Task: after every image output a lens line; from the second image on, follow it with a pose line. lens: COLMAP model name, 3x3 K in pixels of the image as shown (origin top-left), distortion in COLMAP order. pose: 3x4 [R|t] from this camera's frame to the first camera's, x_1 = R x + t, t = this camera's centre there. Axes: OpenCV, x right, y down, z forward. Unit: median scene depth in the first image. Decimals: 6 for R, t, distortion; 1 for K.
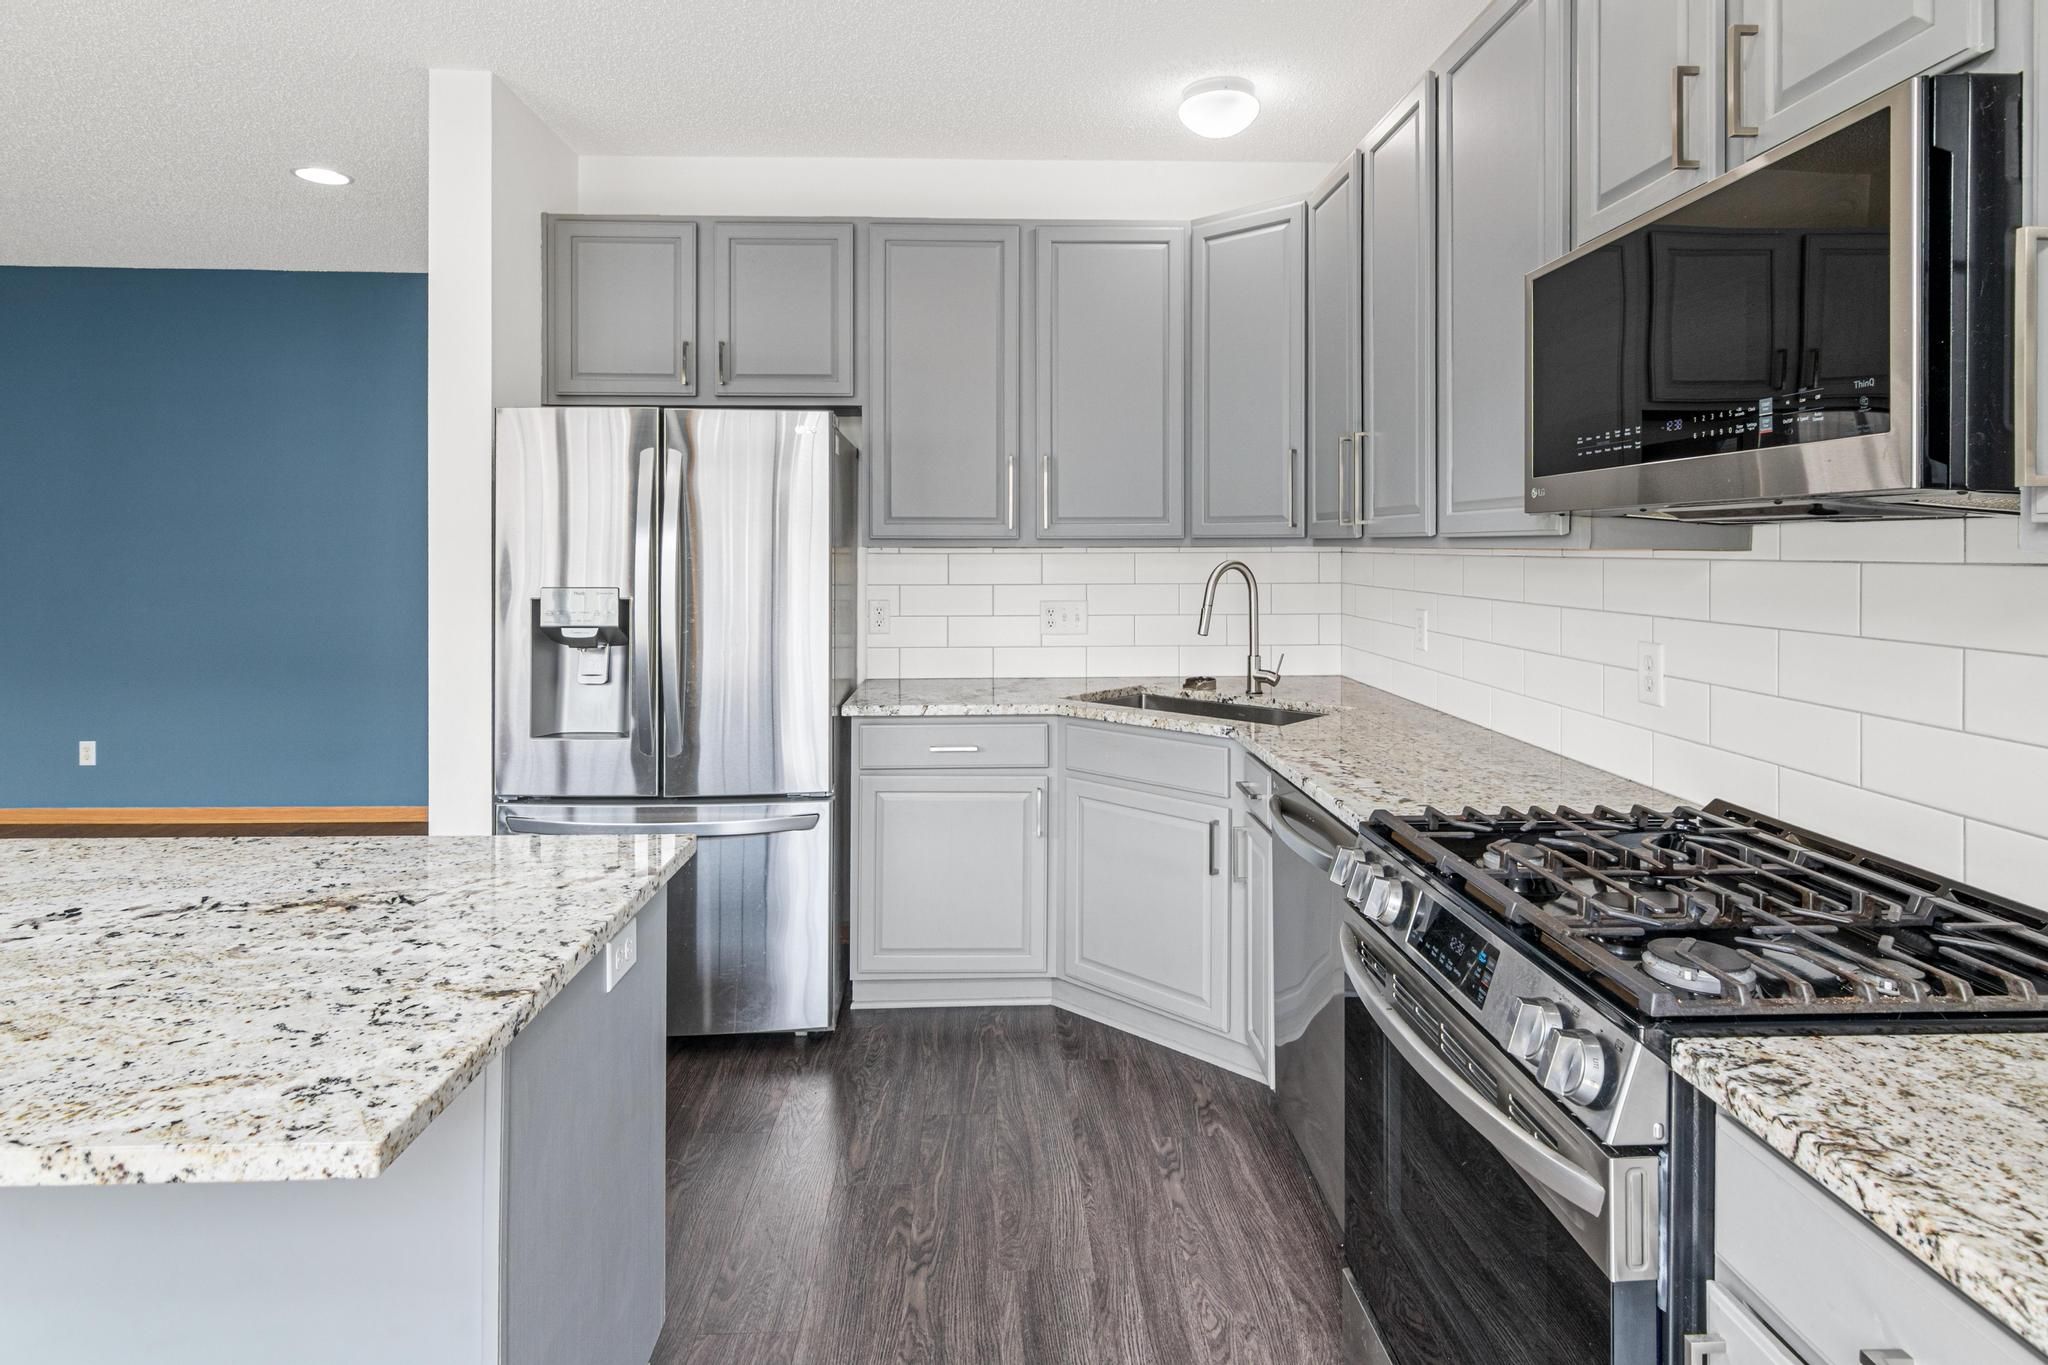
lens RADIAL K [[1080.0, 0, 1022.1], [0, 1080.0, 543.5], [0, 0, 1]] dist [-0.000146, 0.000856]
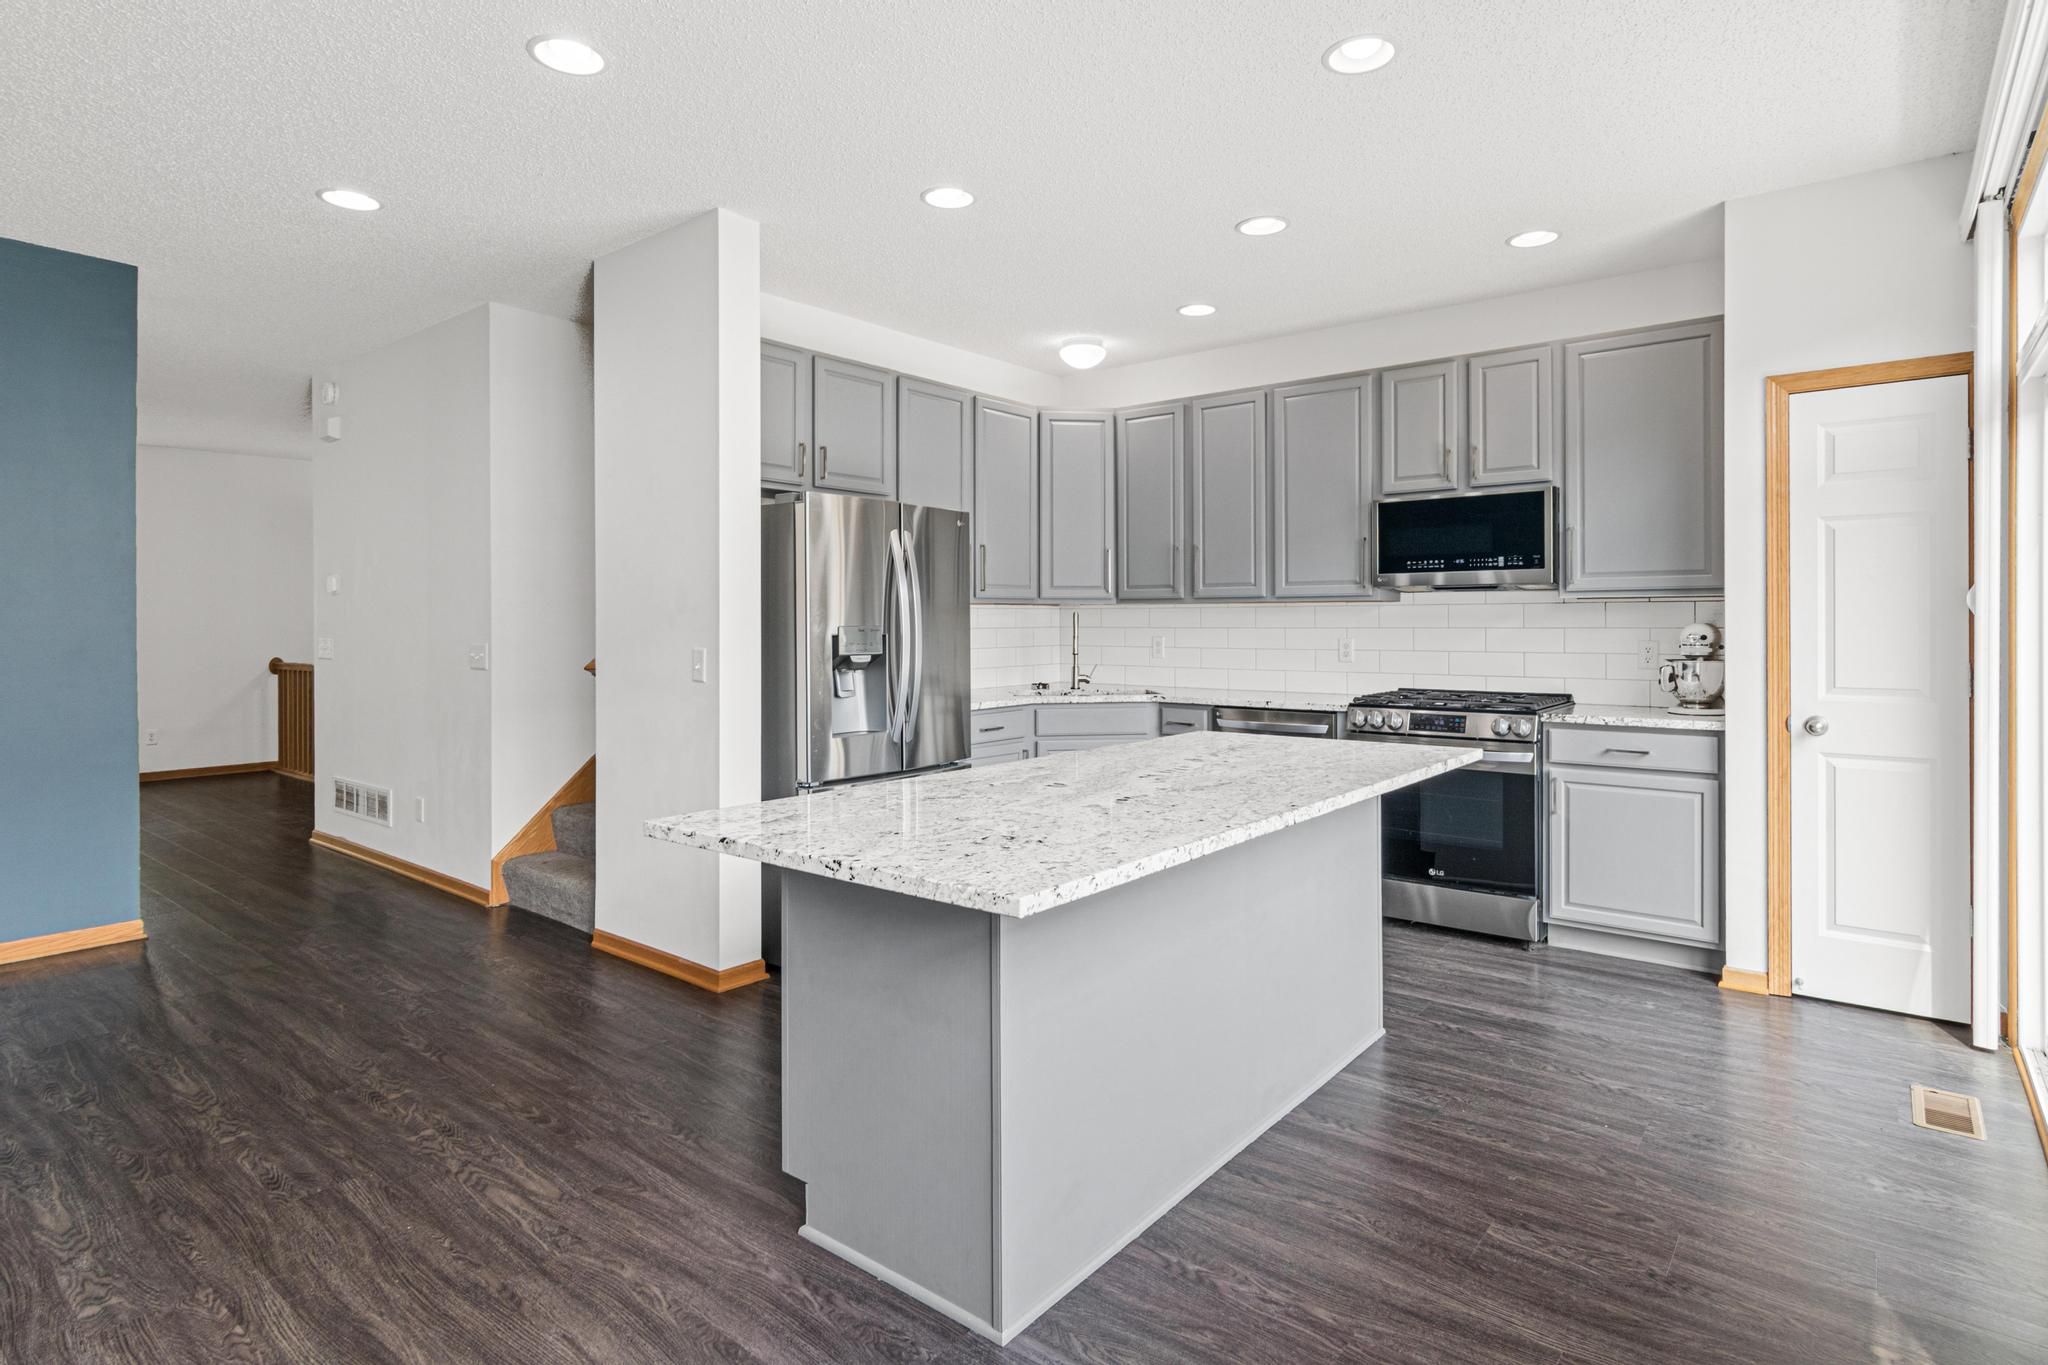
lens RADIAL K [[1056.5, 0, 1028.8], [0, 1056.5, 625.0], [0, 0, 1]] dist [0.000306, 0.000724]
pose [[0.652432, -0.004401, 0.757835, -1.330446], [0.001979, 0.999990, 0.004103, 0.034586], [-0.757845, -0.001177, 0.652434, -0.054301]]
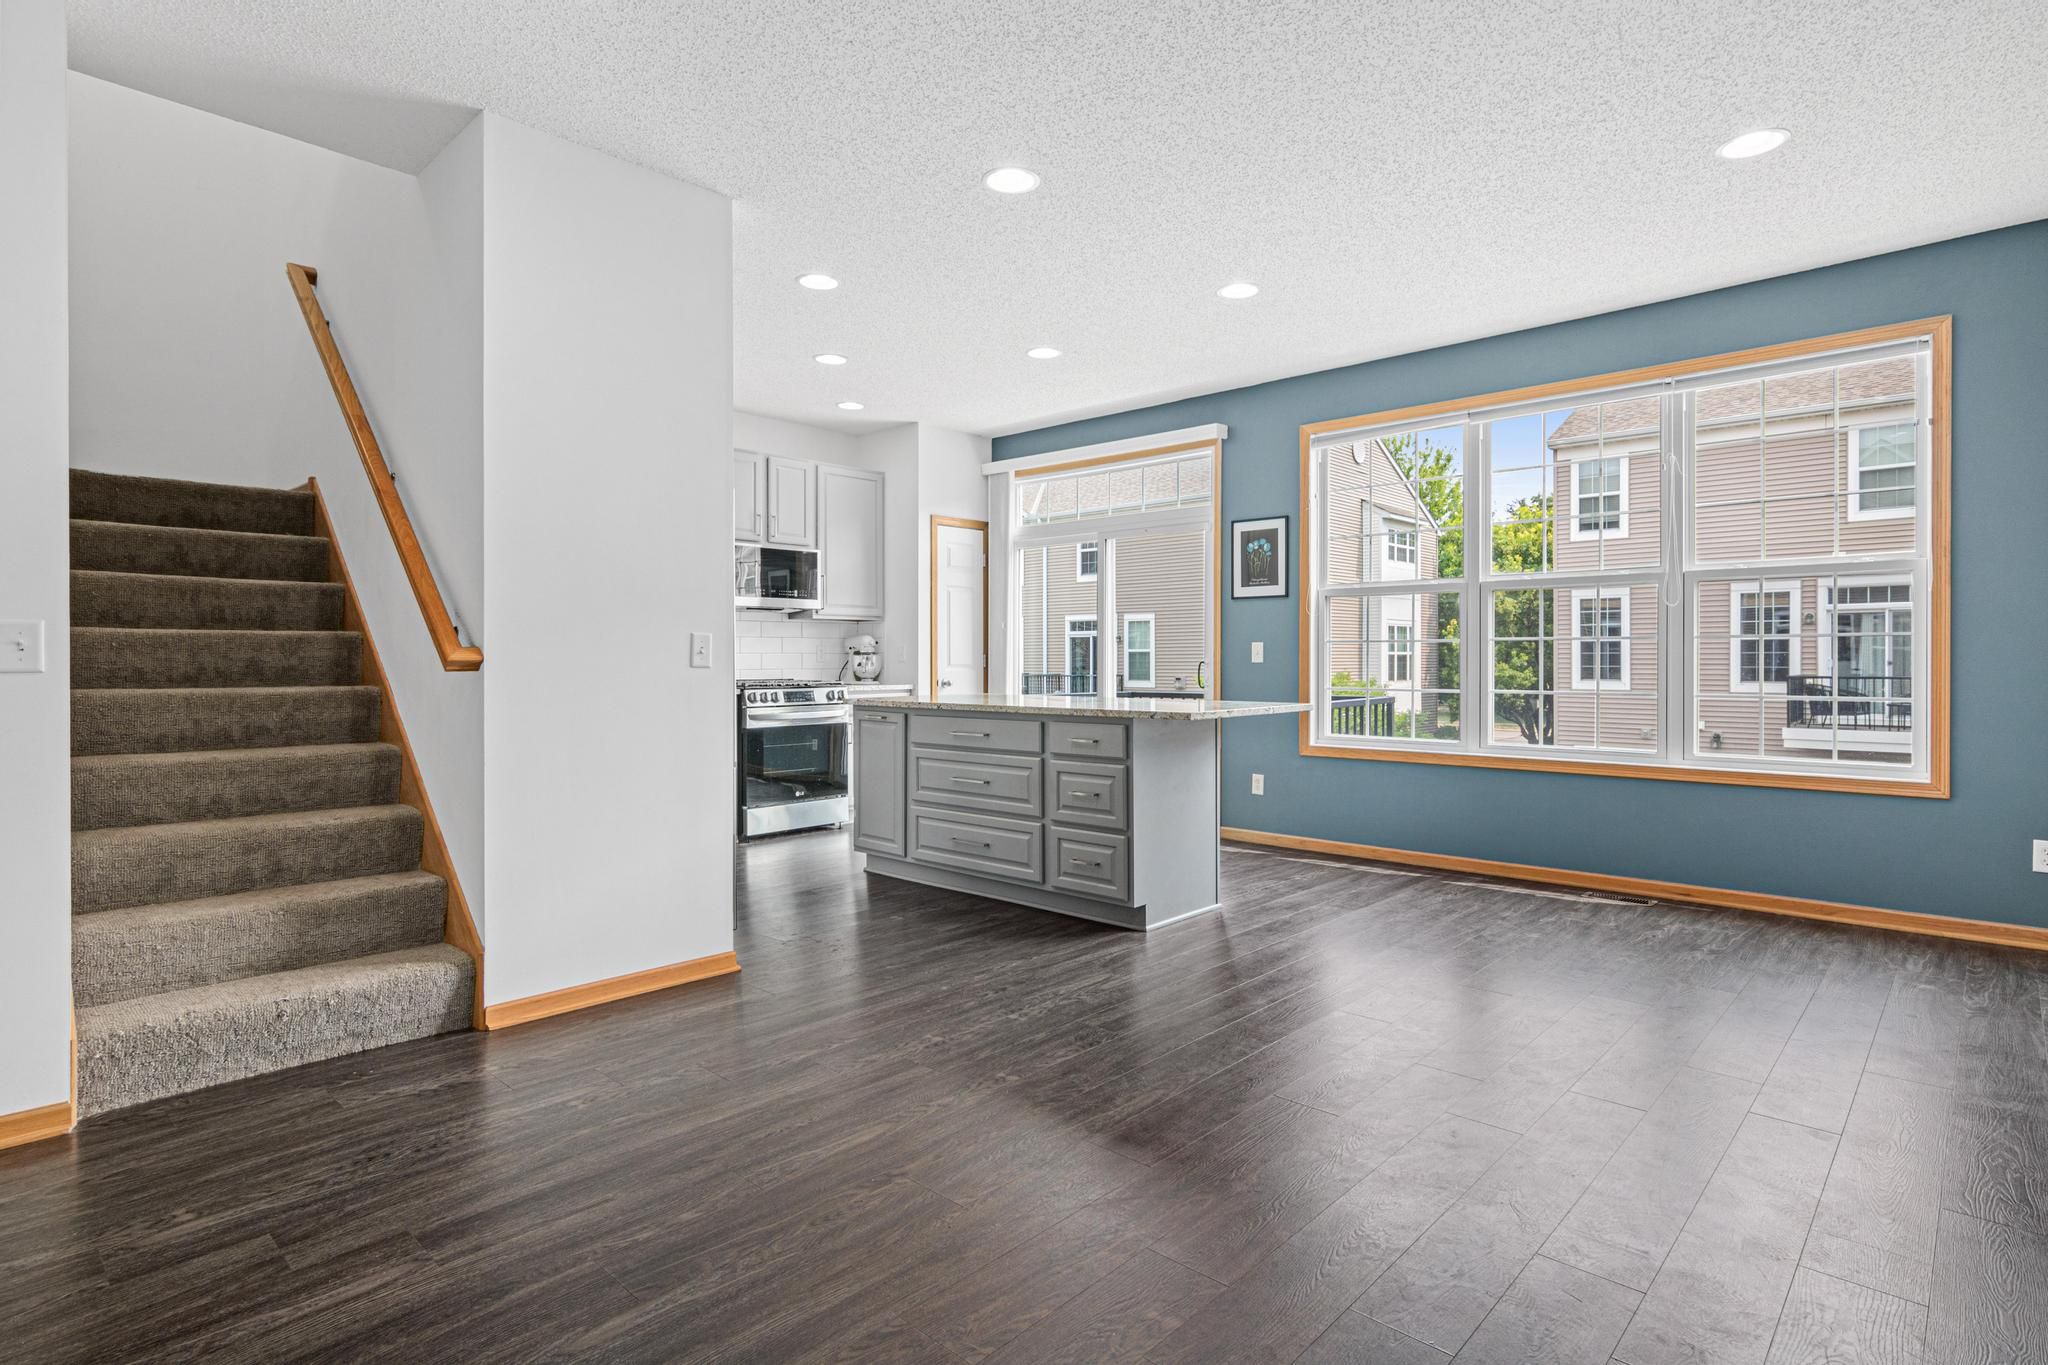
lens RADIAL K [[1038.5, 0, 1023.7], [0, 1038.5, 667.7], [0, 0, 1]] dist [-0.002329, -0.000484]
pose [[-0.702953, -0.005905, 0.711212, -1.773735], [-0.000486, 0.999969, 0.007821, 0.100882], [-0.711236, 0.005152, -0.702934, 1.737875]]
